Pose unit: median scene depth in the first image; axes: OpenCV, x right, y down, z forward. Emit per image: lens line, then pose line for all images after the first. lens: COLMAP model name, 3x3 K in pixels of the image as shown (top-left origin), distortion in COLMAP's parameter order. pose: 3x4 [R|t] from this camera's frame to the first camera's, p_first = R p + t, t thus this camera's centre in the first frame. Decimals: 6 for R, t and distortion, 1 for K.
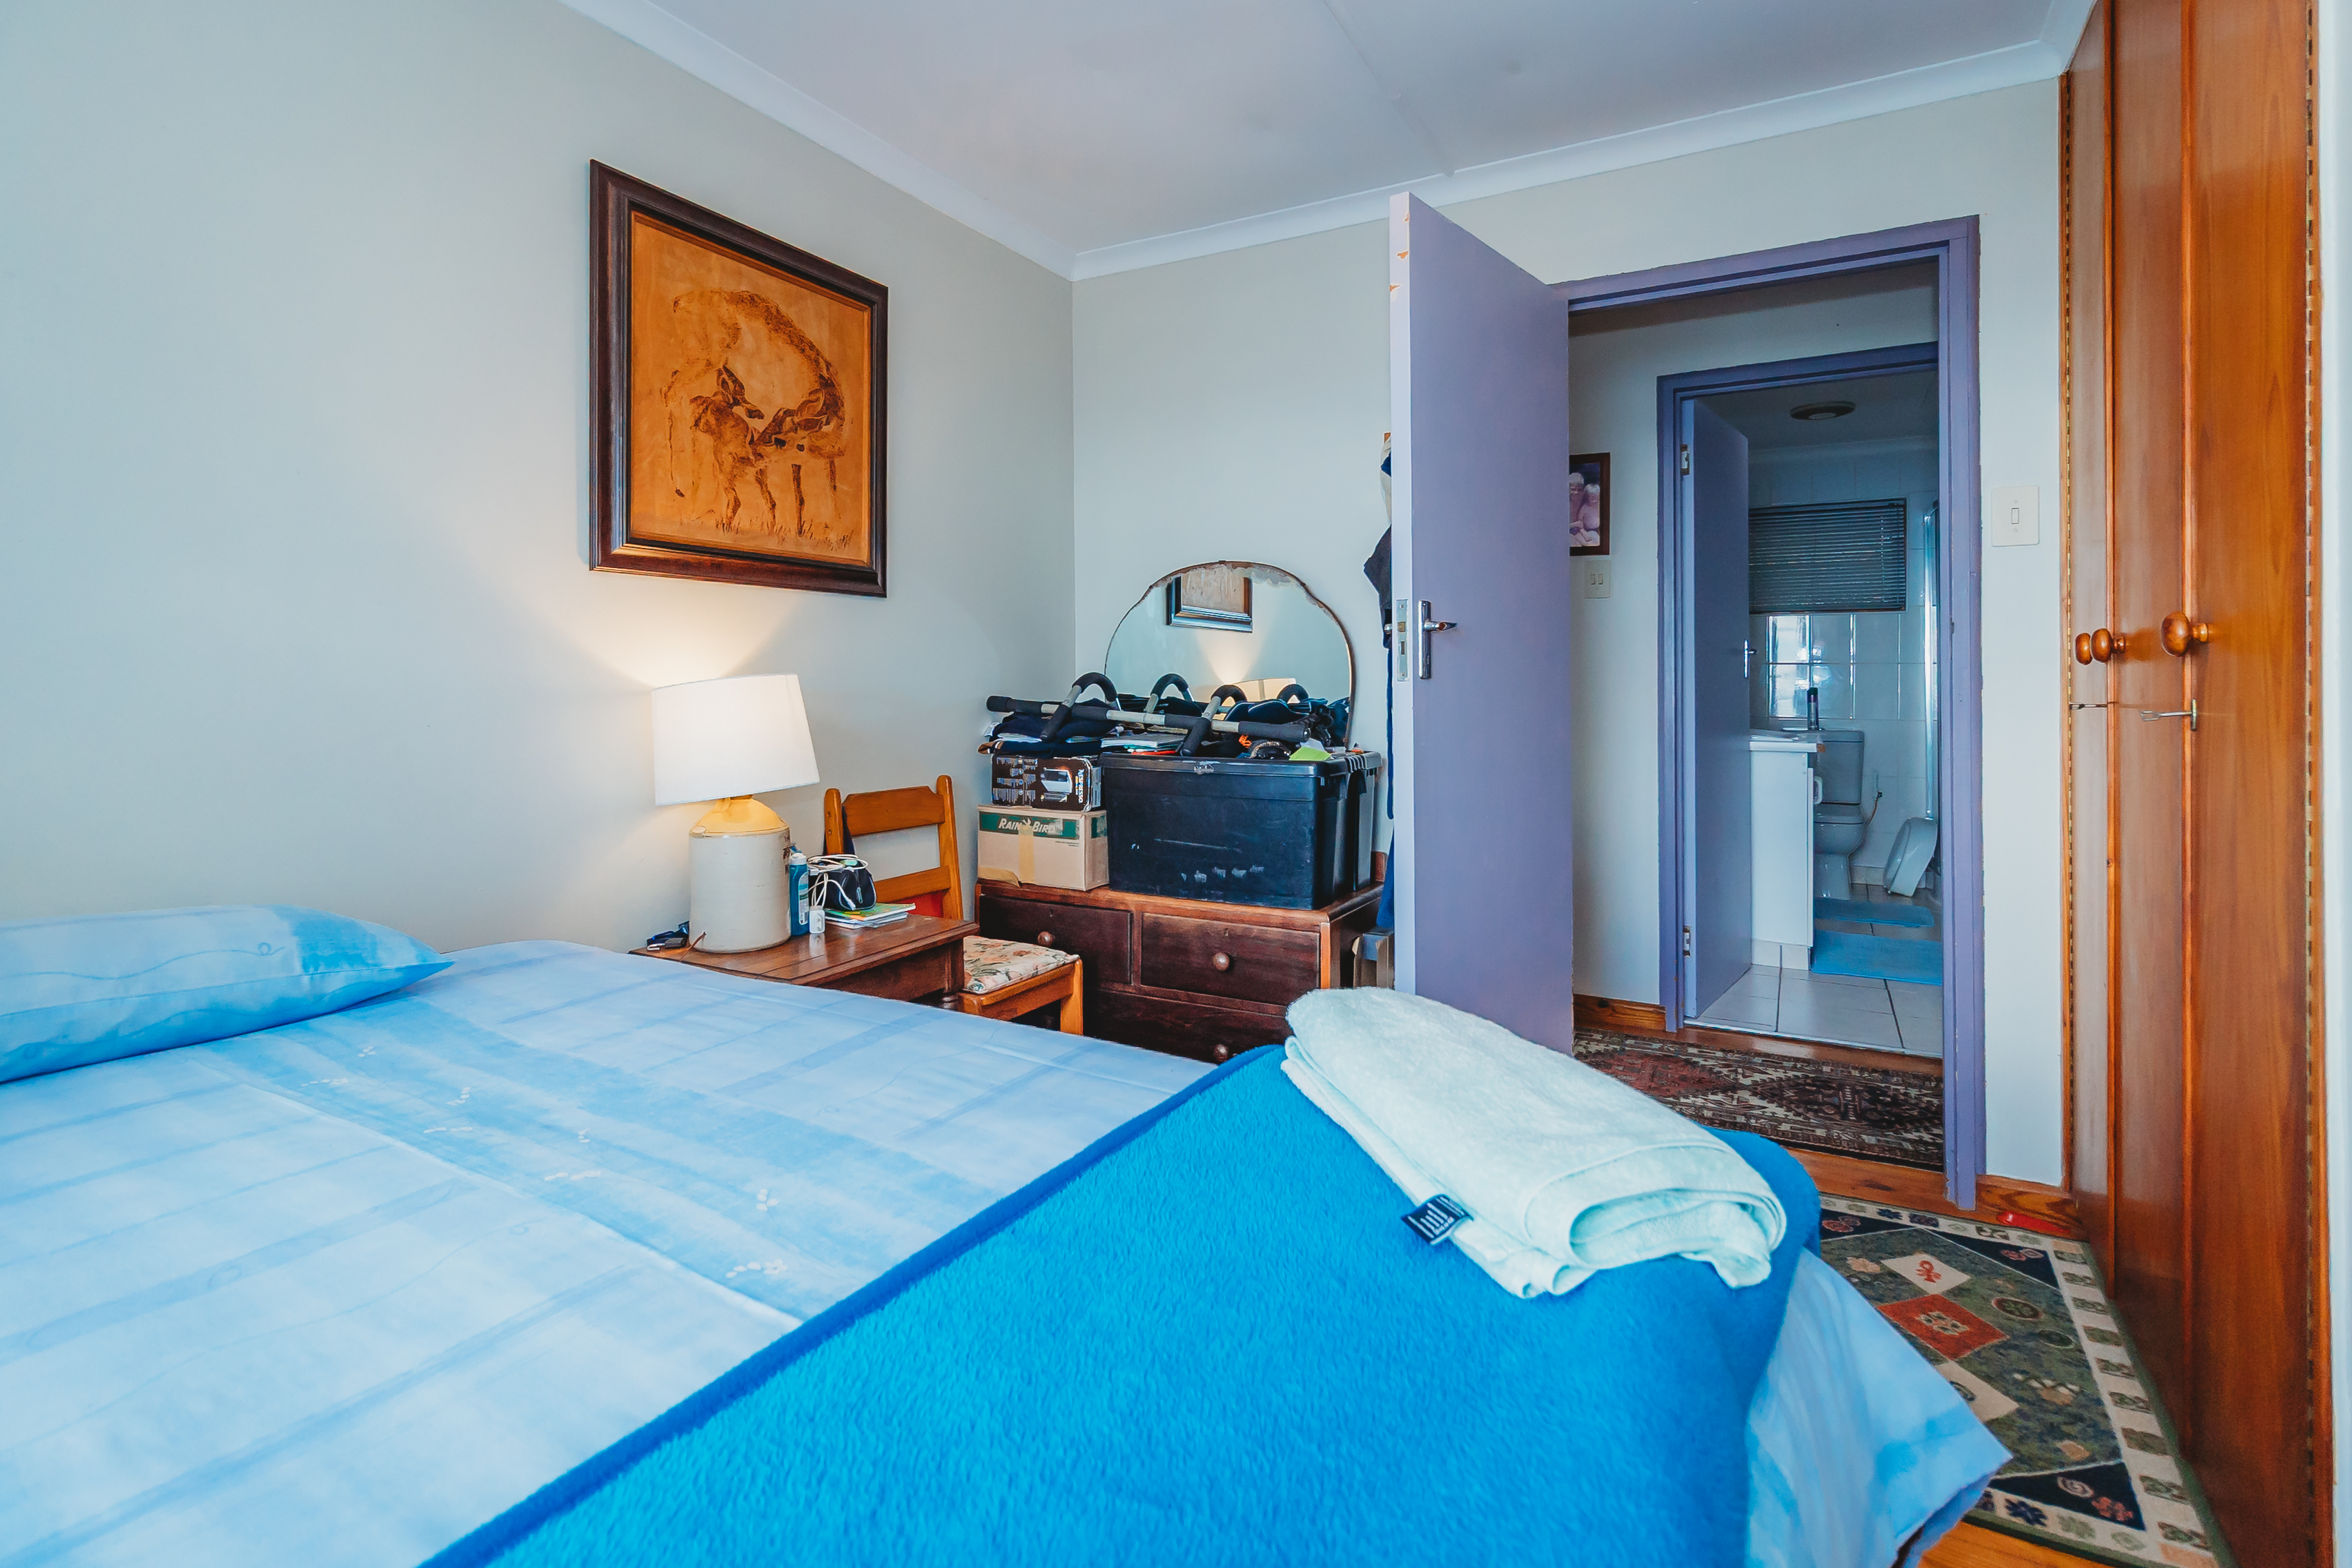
lens RADIAL K [[1104.6, 0, 1177.2], [0, 1104.6, 666.0], [0, 0, 1]] dist [0.000273, -0.000771]
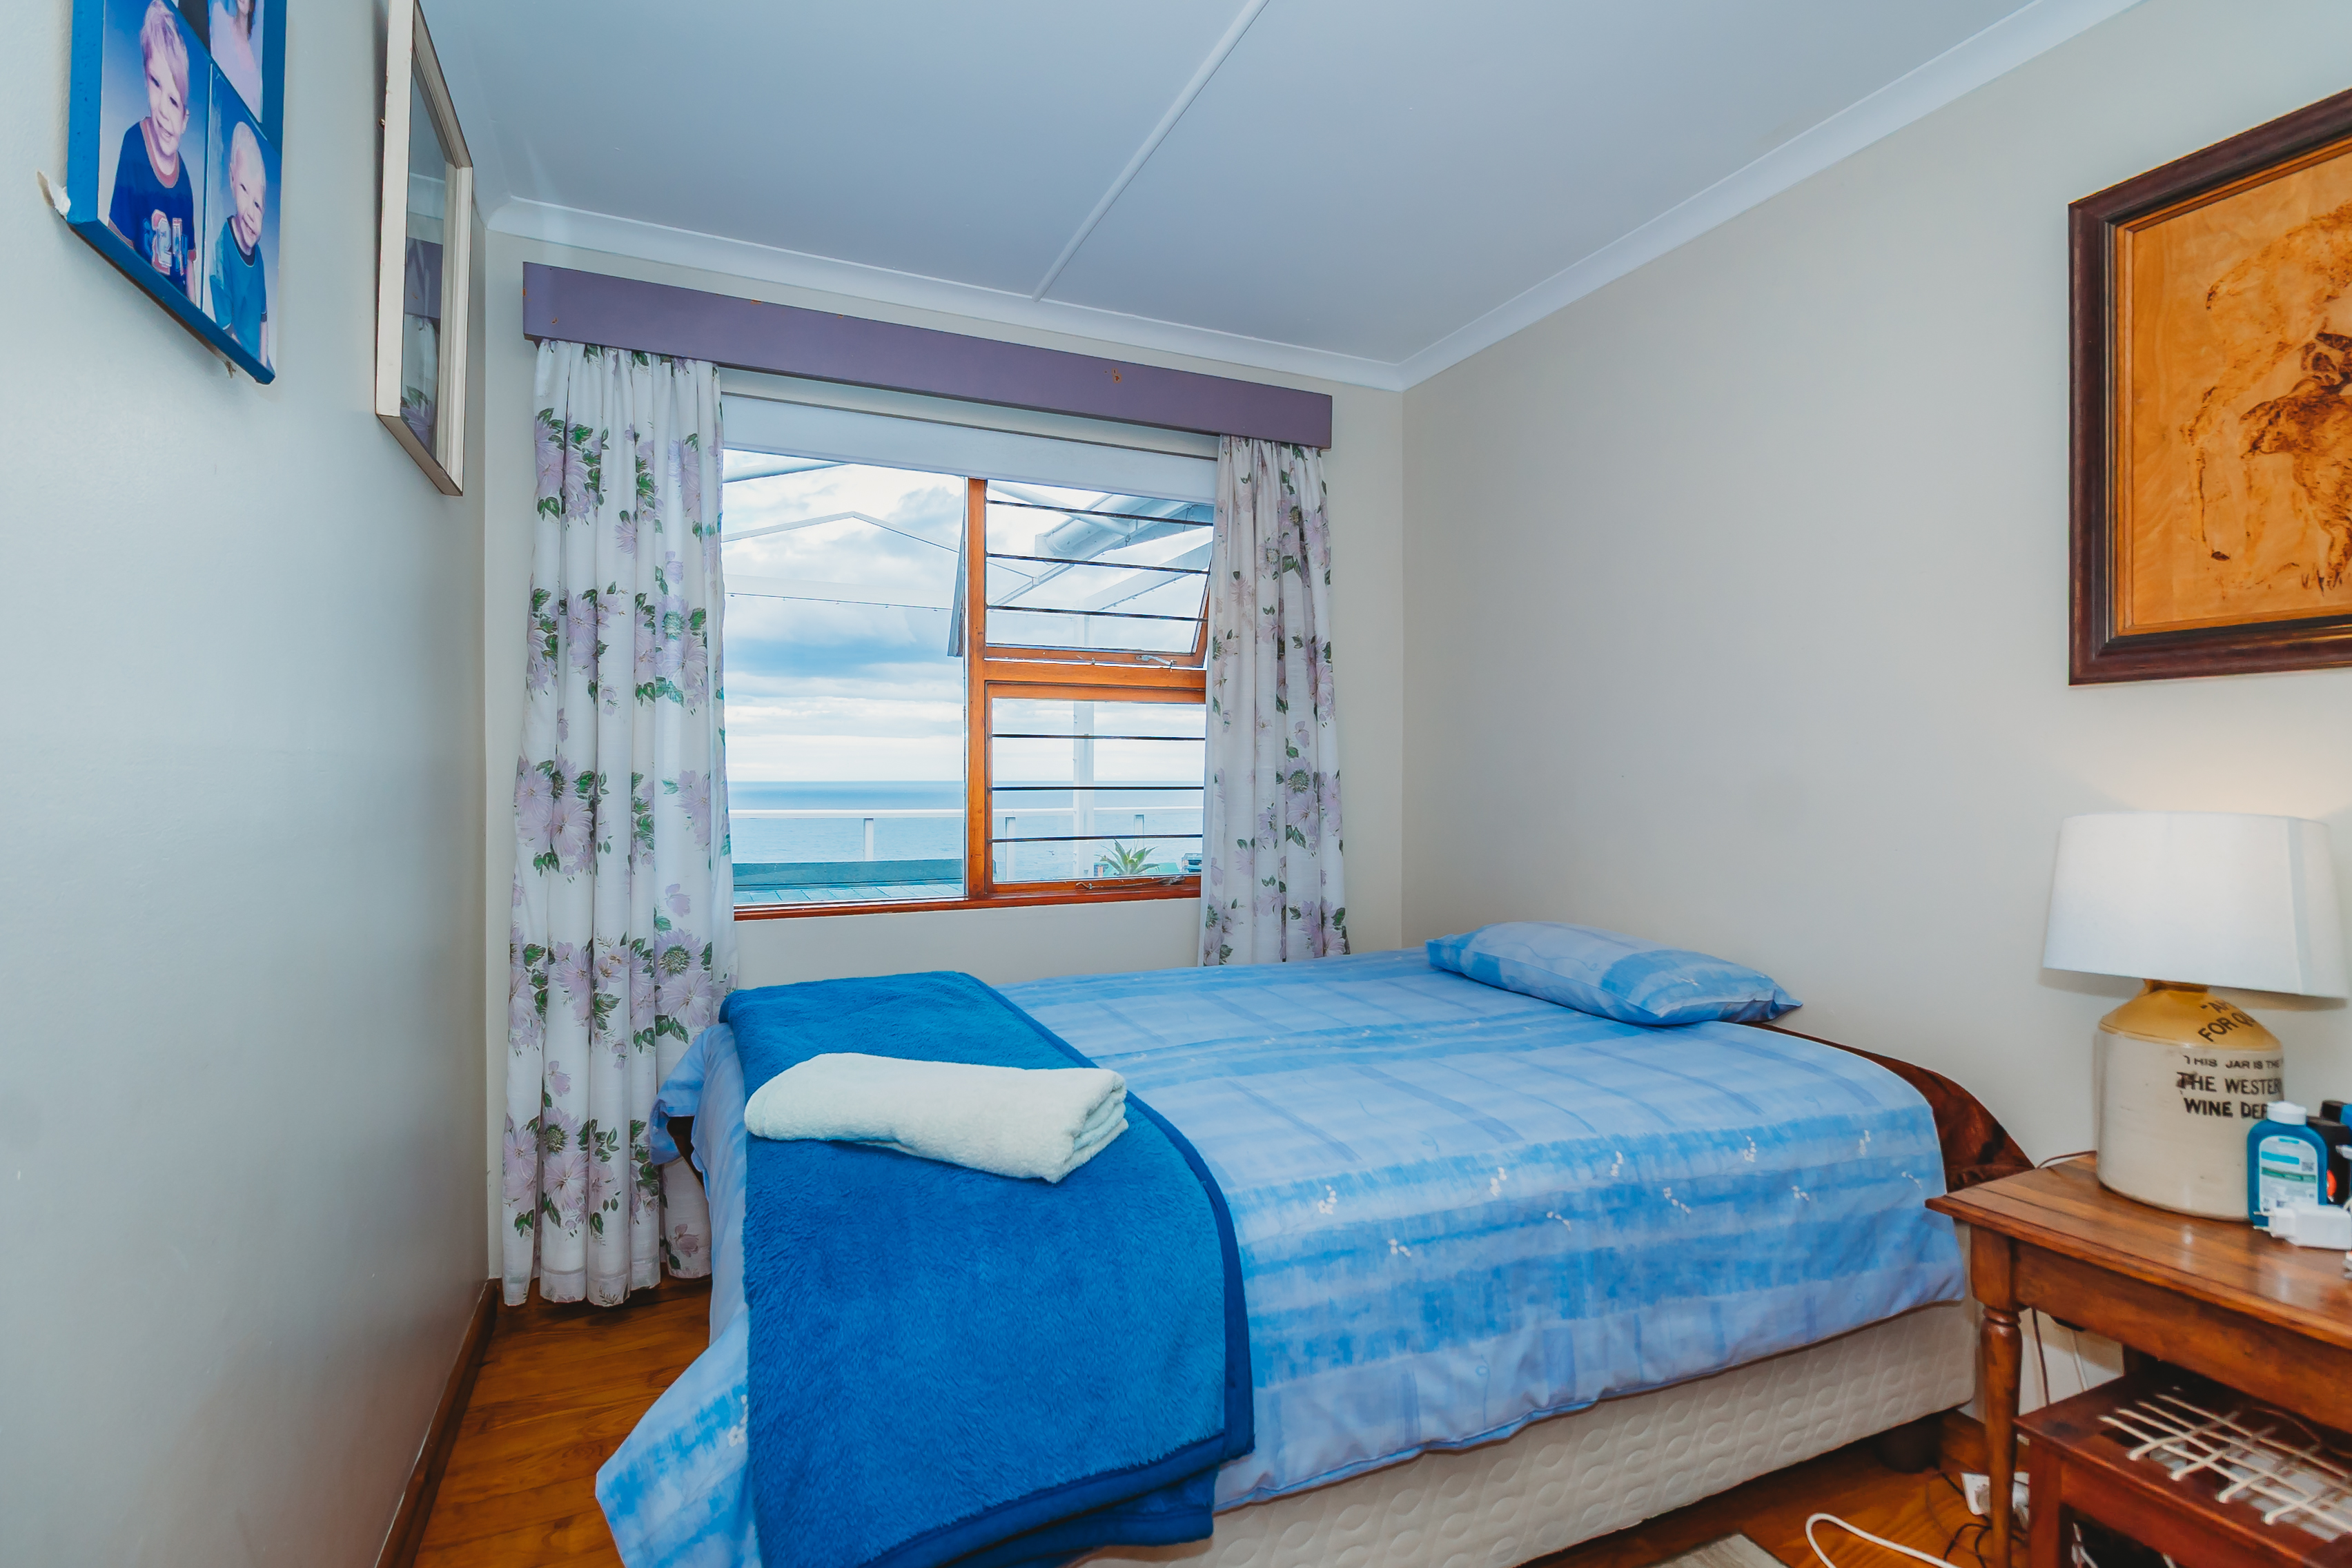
lens RADIAL K [[1104.6, 0, 1176.0], [0, 1104.6, 782.7], [0, 0, 1]] dist [0.000273, -0.000771]
pose [[-0.598698, -0.002305, -0.800972, 0.520838], [0.001431, 0.999991, -0.003948, -0.009094], [0.800974, -0.003510, -0.598689, 0.884688]]
